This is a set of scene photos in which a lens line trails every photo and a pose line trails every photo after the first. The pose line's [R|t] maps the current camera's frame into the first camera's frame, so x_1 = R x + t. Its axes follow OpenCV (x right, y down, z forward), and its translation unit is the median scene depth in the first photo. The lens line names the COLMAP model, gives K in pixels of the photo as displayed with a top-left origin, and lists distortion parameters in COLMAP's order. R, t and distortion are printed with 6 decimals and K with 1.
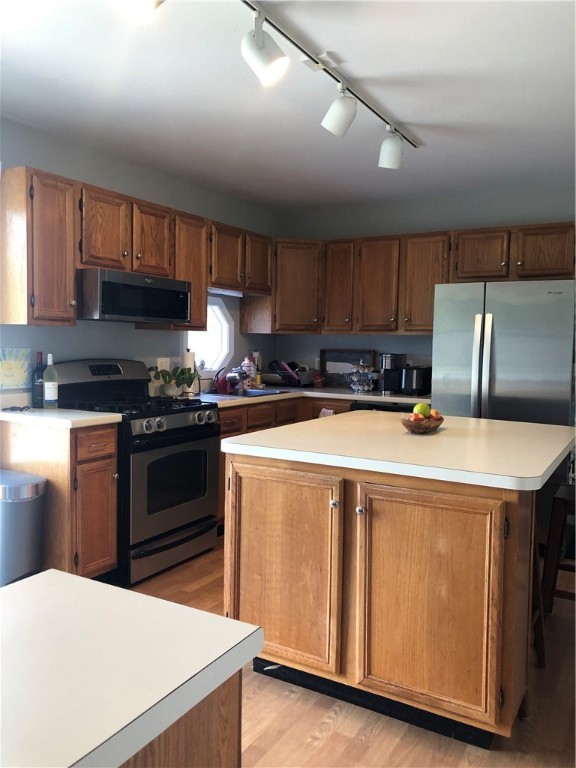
lens RADIAL K [[628.7, 0, 290.5], [0, 628.7, 381.2], [0, 0, 1]] dist [0.024507, -0.027451]
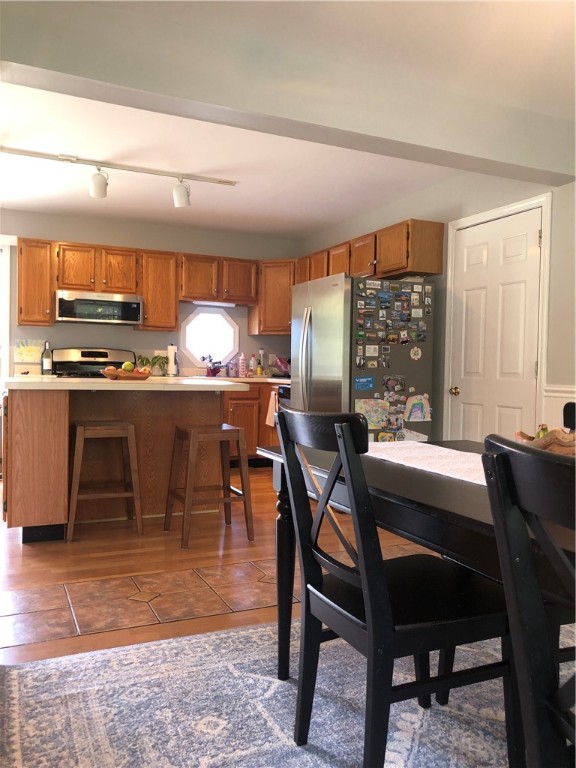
lens RADIAL K [[628.7, 0, 286.7], [0, 628.7, 385.0], [0, 0, 1]] dist [0.024507, -0.027451]
pose [[0.812117, 0.015954, -0.583276, 0.990119], [-0.043783, 0.998474, -0.033651, 0.087739], [0.581849, 0.052866, 0.811577, -0.003934]]
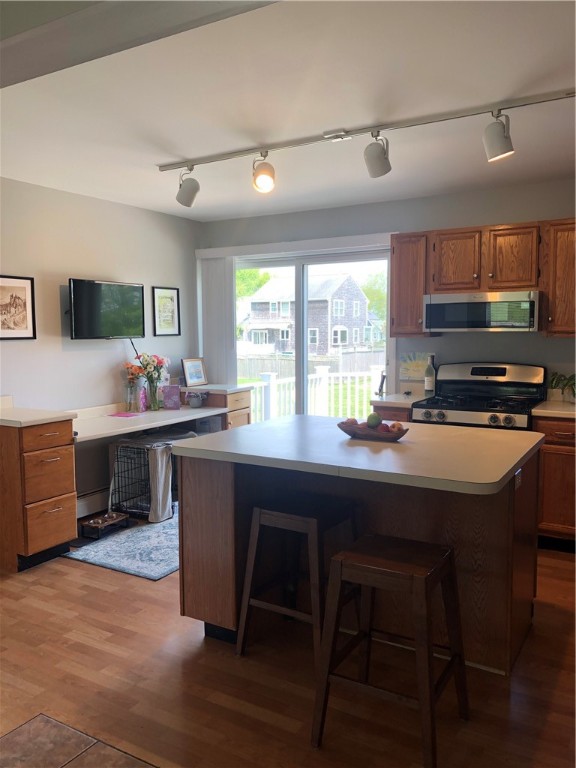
lens RADIAL K [[628.7, 0, 286.9], [0, 628.7, 388.4], [0, 0, 1]] dist [0.024507, -0.027451]
pose [[-0.013330, 0.078229, -0.996846, 0.882073], [-0.059420, 0.995111, 0.078888, -0.056397], [0.998144, 0.060284, -0.008616, 0.605000]]
